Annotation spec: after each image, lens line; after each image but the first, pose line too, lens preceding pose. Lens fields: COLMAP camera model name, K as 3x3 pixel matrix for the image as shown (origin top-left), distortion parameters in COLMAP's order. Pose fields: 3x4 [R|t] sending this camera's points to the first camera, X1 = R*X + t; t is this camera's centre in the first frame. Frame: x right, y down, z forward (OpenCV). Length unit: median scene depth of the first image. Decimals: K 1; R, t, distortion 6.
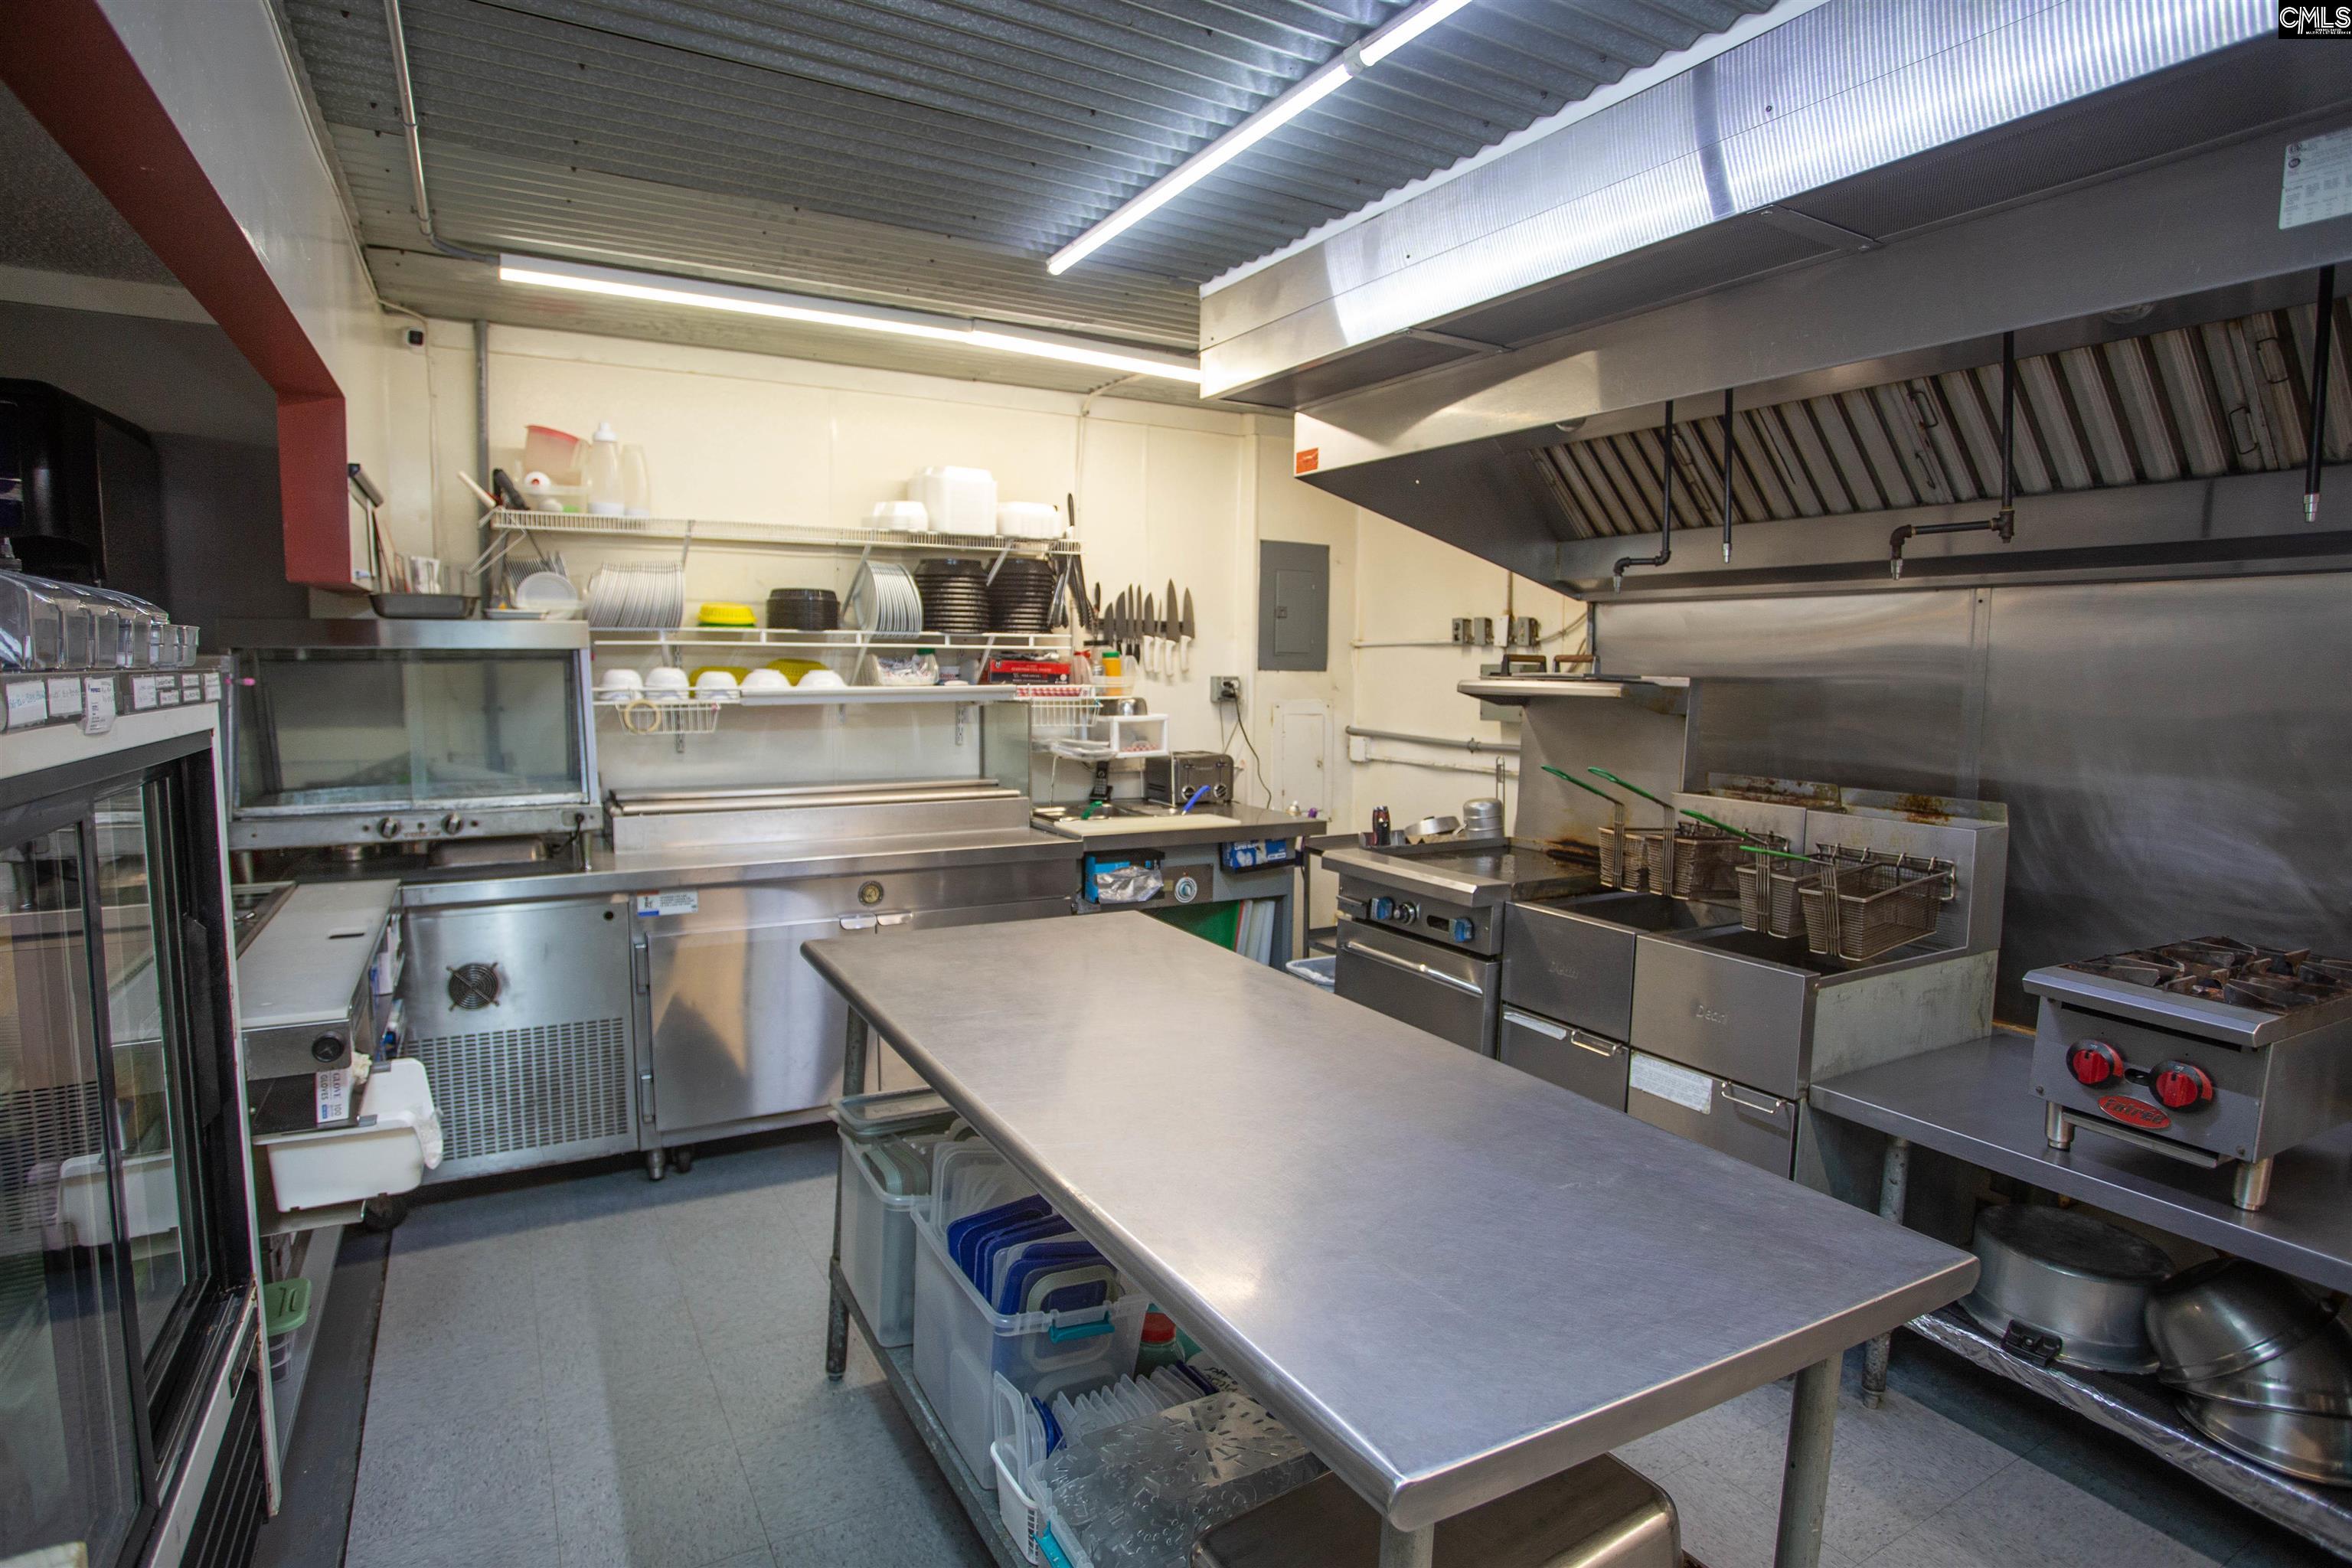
lens RADIAL K [[1233.0, 0, 1176.0], [0, 1233.0, 784.0], [0, 0, 1]] dist [-0.078556, 0.033206]
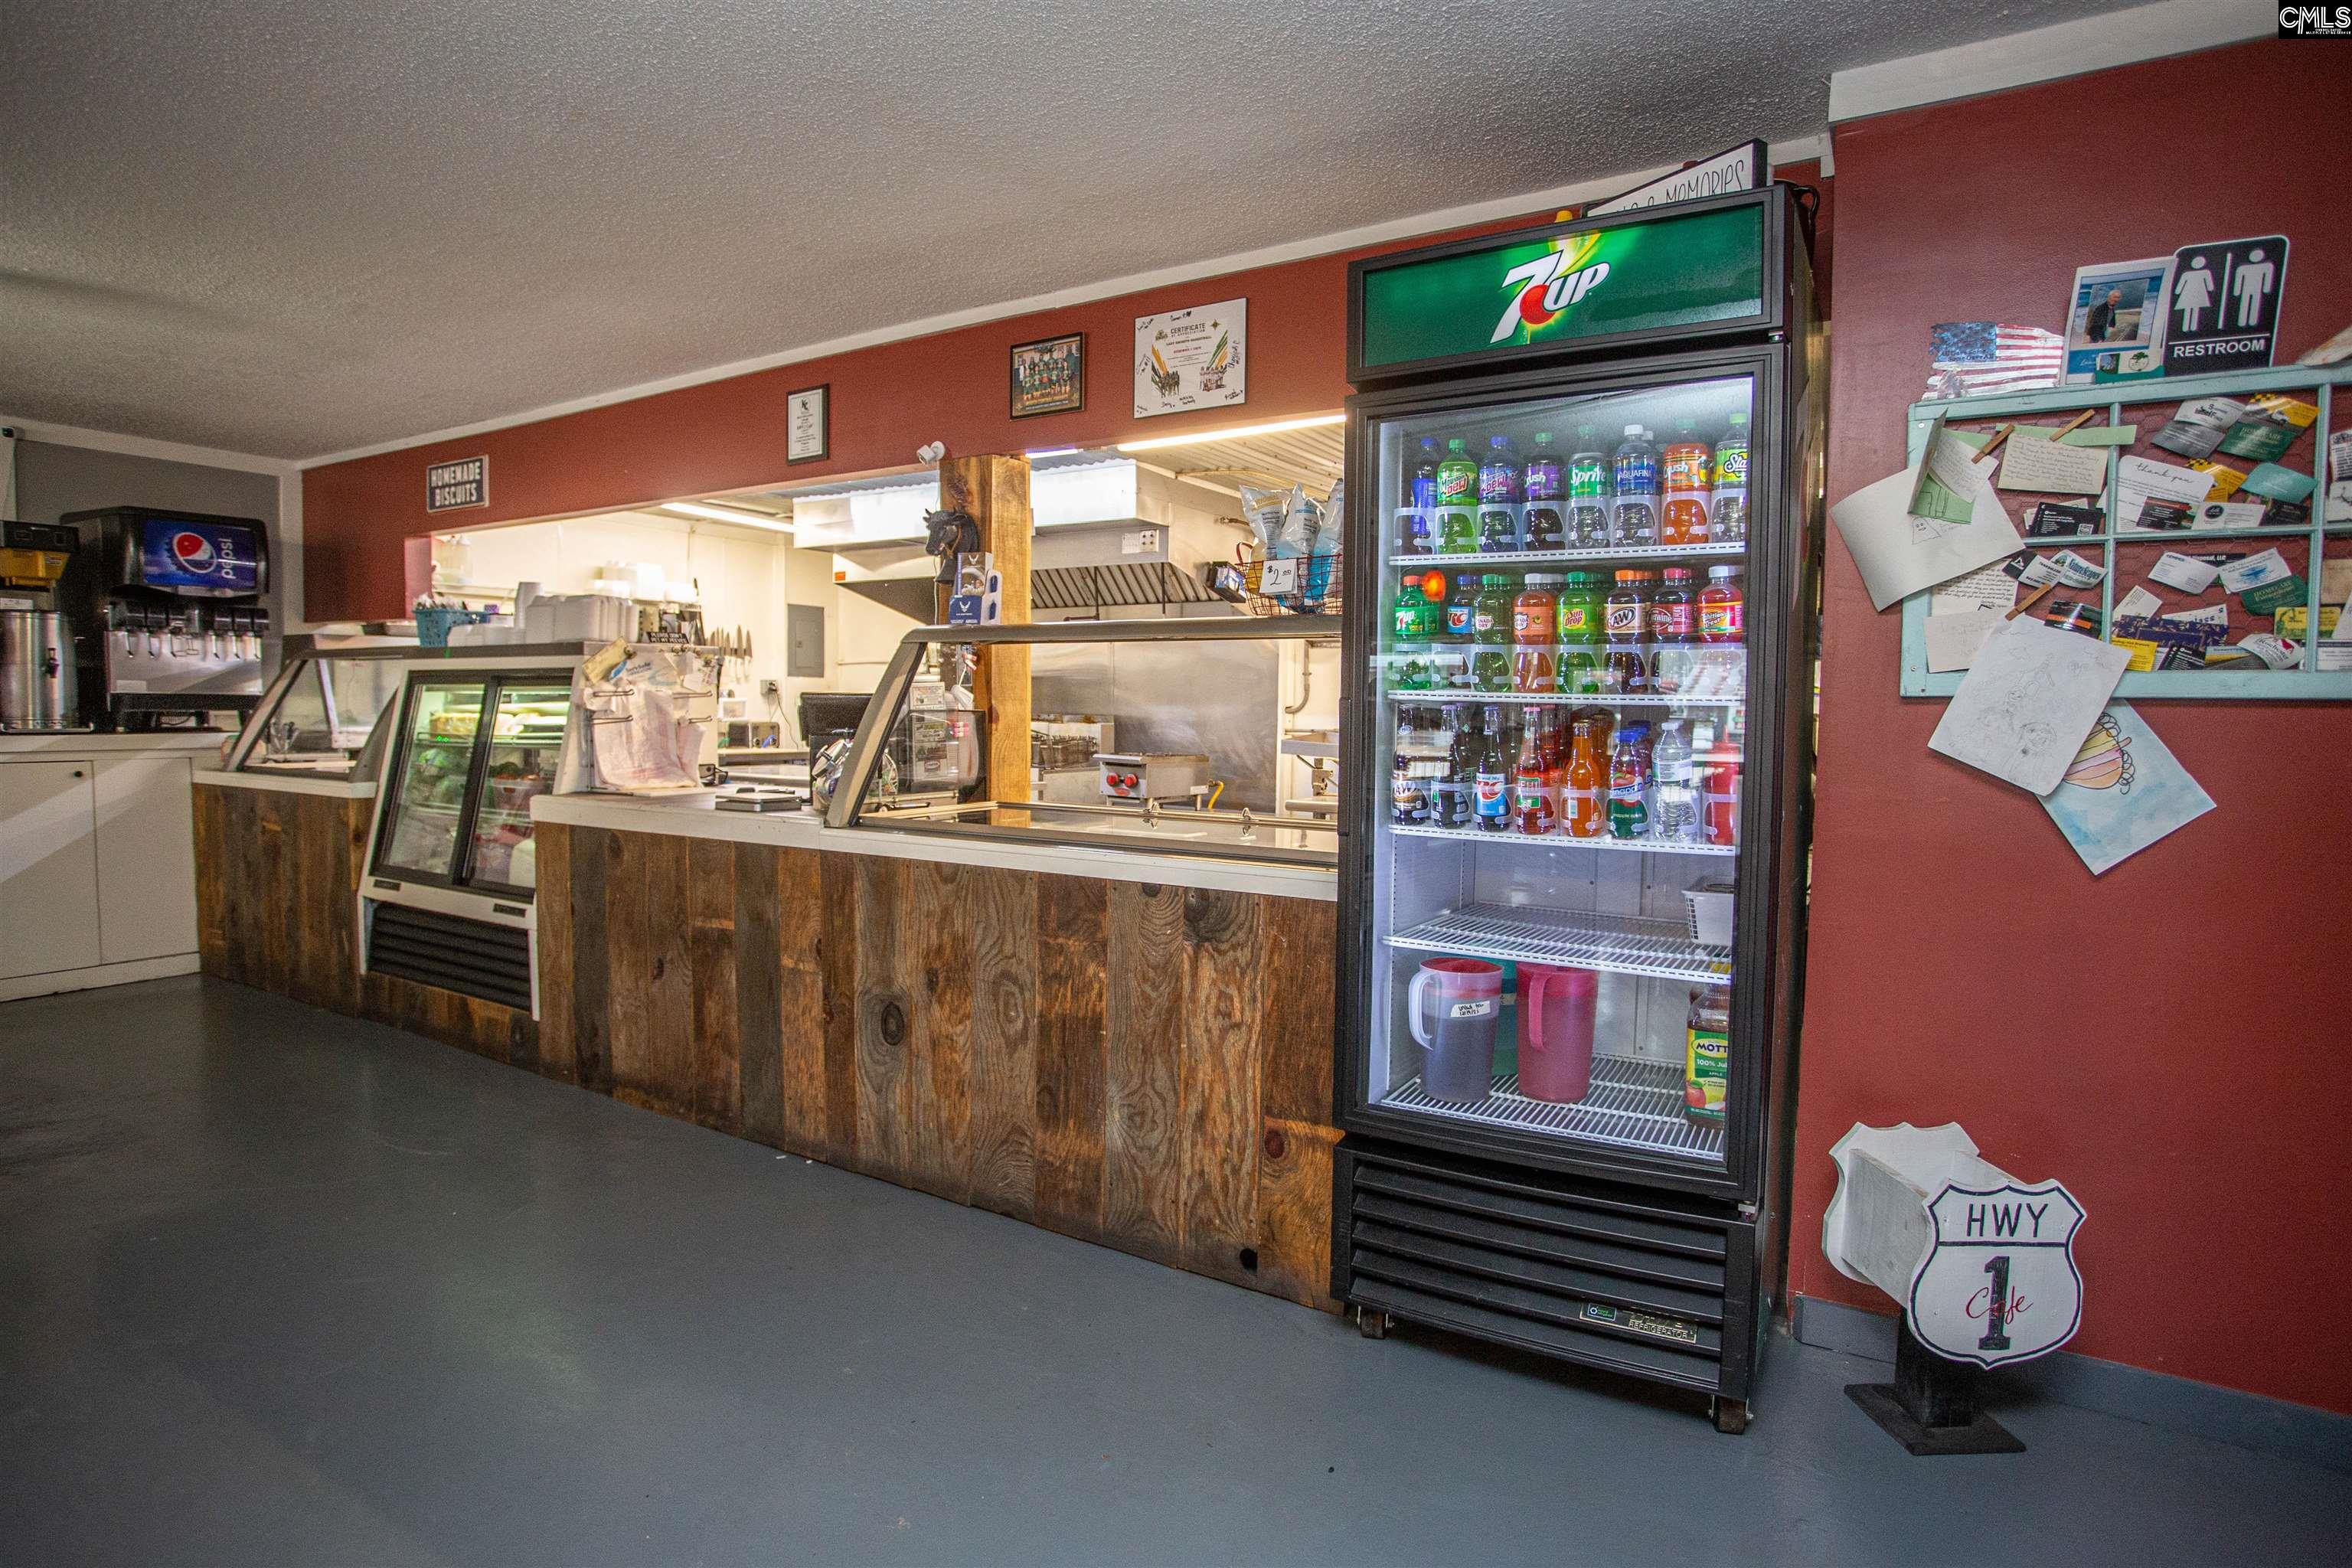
lens RADIAL K [[1236.7, 0, 1183.0], [0, 1236.7, 776.3], [0, 0, 1]] dist [-0.074965, 0.033125]
pose [[0.874500, -0.027563, 0.484241, -0.375355], [0.045106, 0.998679, -0.024613, 0.155773], [-0.482923, 0.043366, 0.874588, -1.057296]]
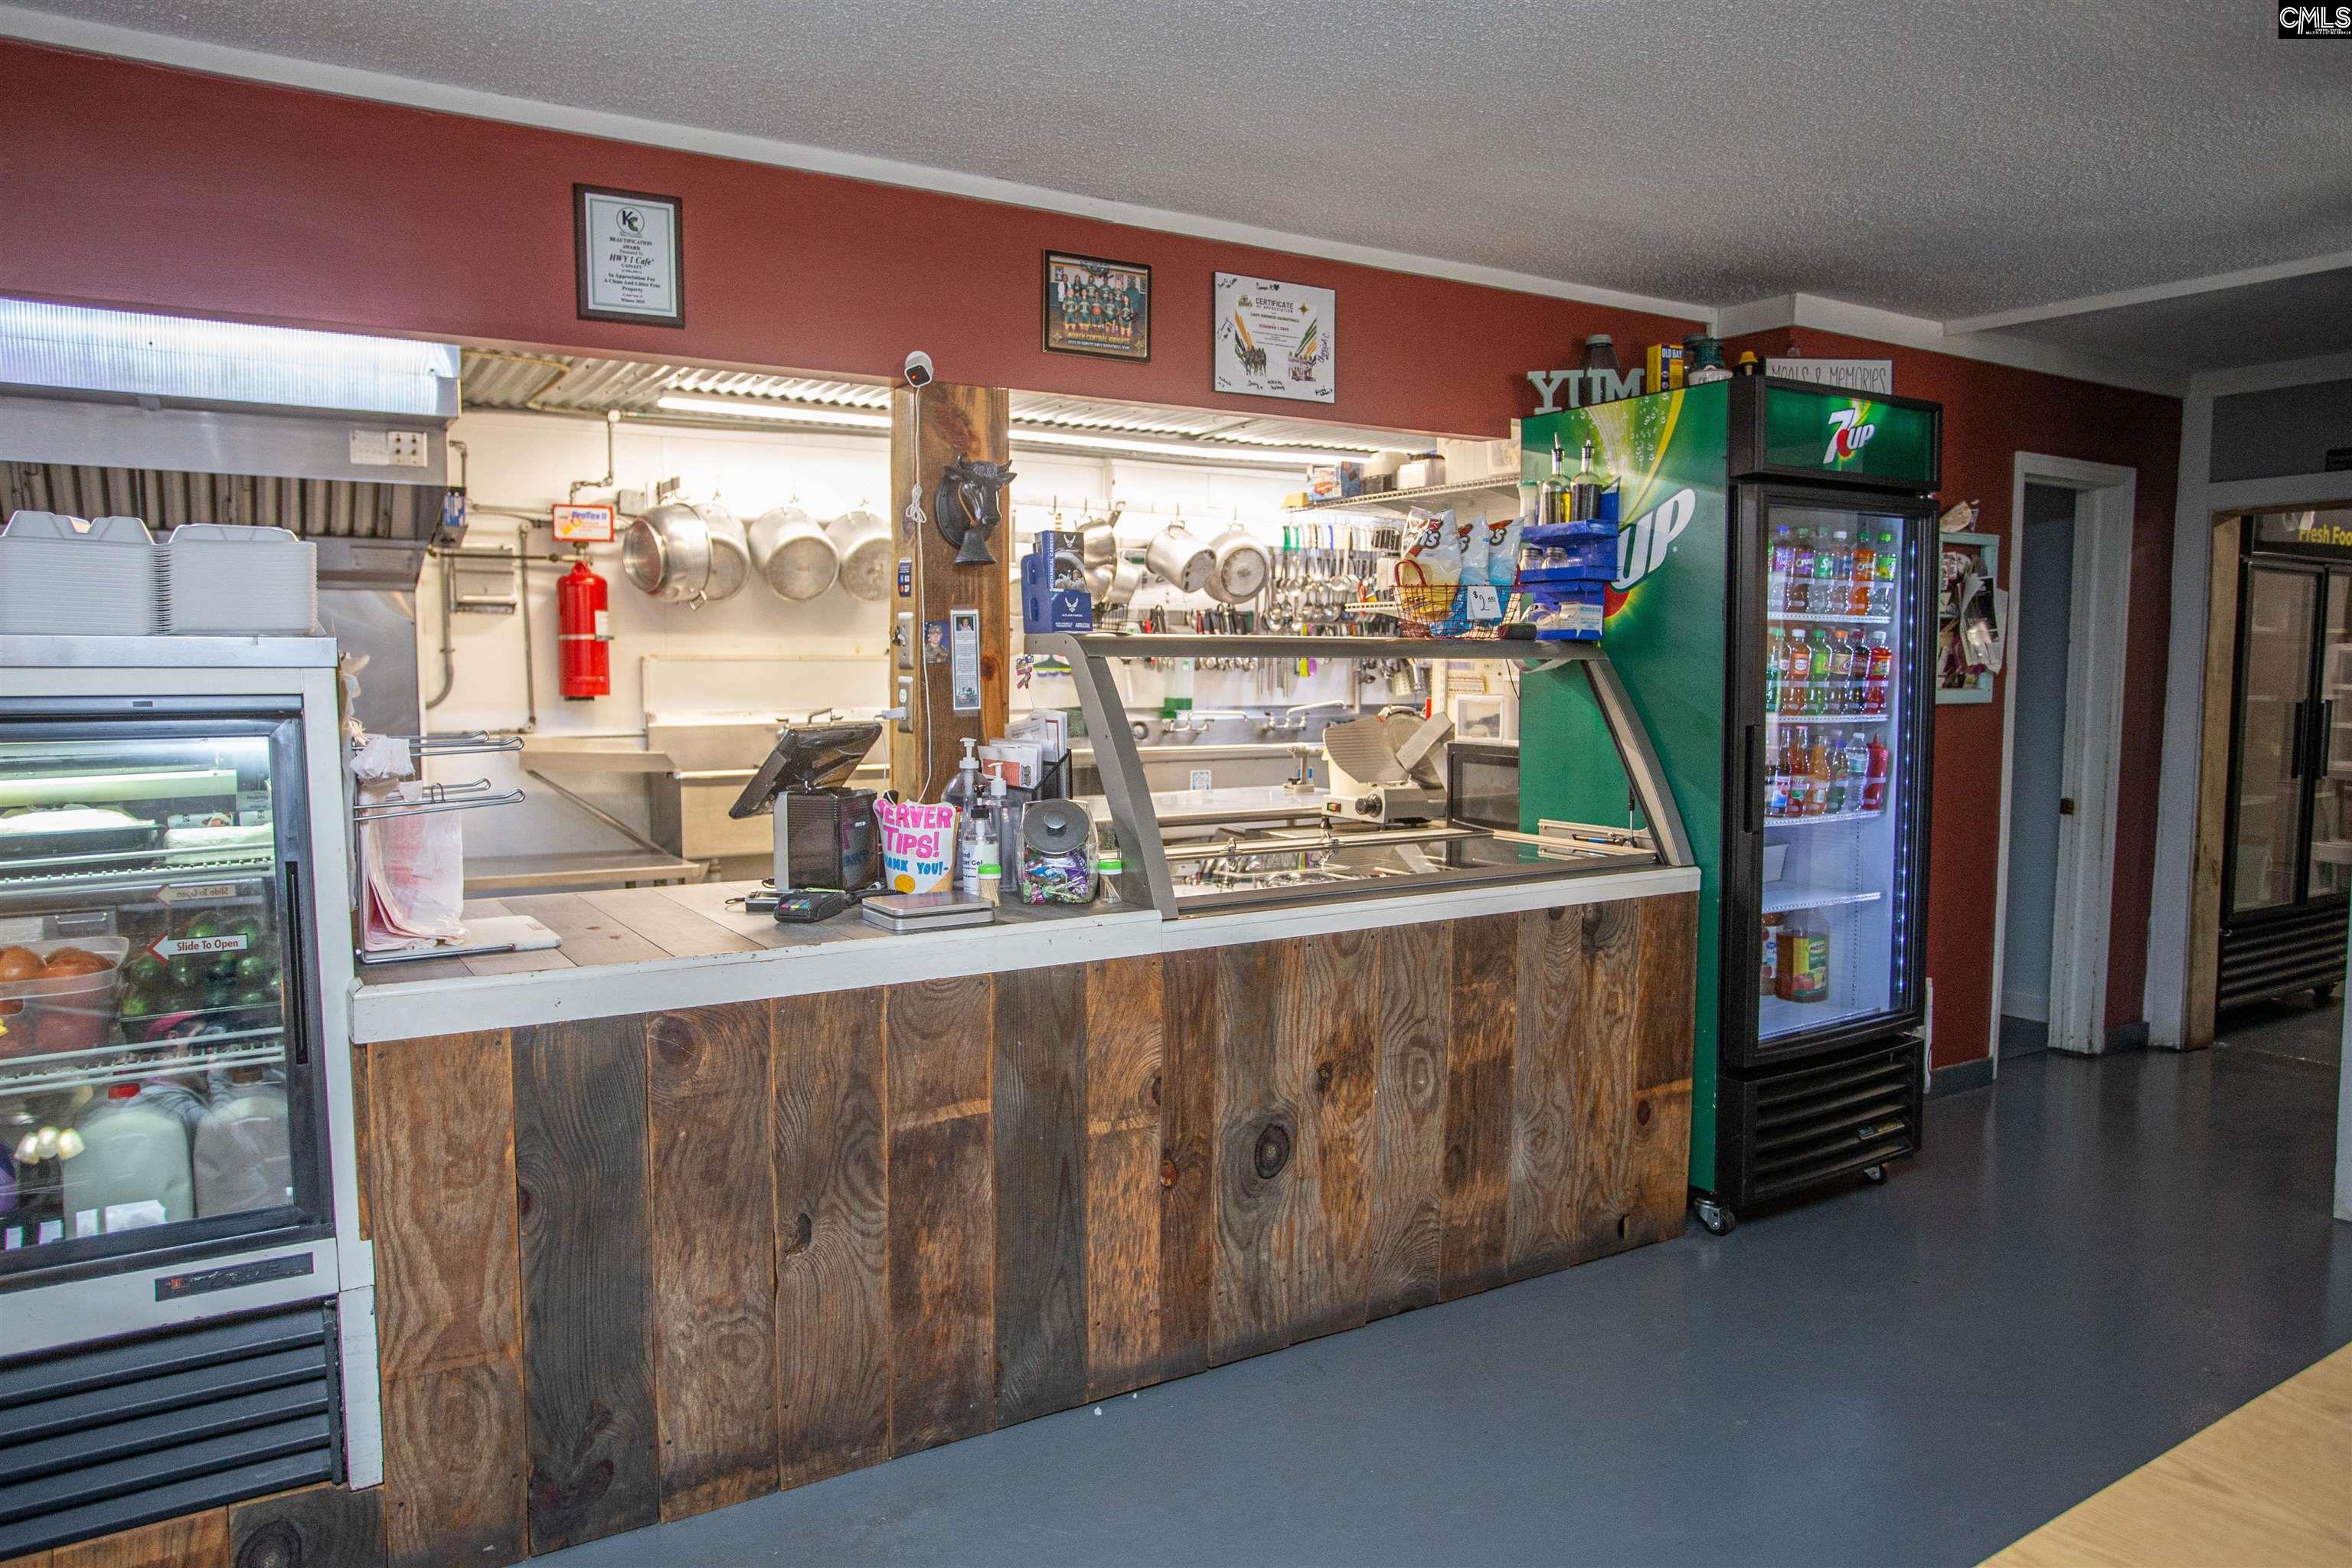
lens RADIAL K [[1558.5, 0, 1169.7], [0, 1558.5, 779.7], [0, 0, 1]] dist [-0.040874, 0.000356]
pose [[-0.043874, -0.086800, 0.995259, -0.932274], [0.095384, 0.991303, 0.090660, 0.022764], [-0.994473, 0.098910, -0.035213, -0.197952]]
